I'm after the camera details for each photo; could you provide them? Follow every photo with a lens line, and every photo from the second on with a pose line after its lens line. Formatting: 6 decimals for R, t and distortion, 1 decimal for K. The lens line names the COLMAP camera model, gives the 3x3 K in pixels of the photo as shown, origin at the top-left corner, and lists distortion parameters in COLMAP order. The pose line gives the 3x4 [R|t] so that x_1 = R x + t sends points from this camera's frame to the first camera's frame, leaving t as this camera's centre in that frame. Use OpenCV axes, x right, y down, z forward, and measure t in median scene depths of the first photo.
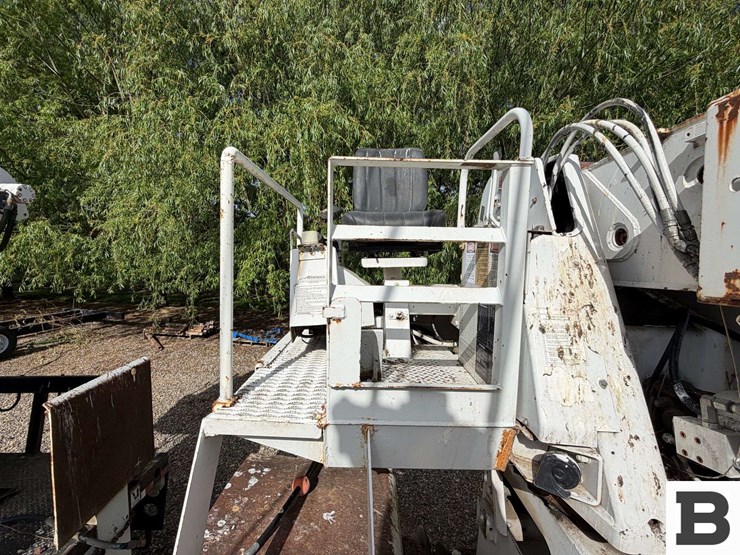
lens RADIAL K [[324.2, 0, 370.0], [0, 324.2, 278.7], [0, 0, 1]] dist [0.001283, 0.000252]
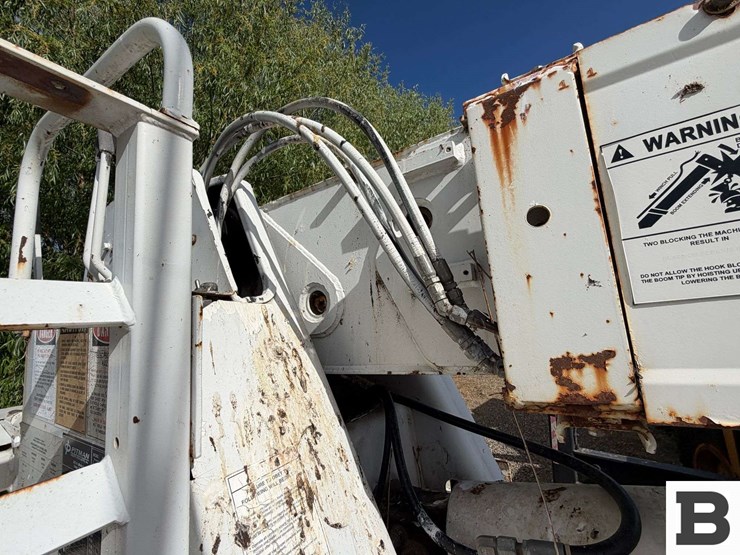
lens RADIAL K [[332.3, 0, 370.0], [0, 332.3, 277.5], [0, 0, 1]] dist [0.000290, -0.000142]
pose [[0.544026, 0.046627, 0.837772, 0.242170], [0.128490, 0.982049, -0.138095, -0.073116], [-0.829172, 0.182772, 0.528269, 0.555624]]
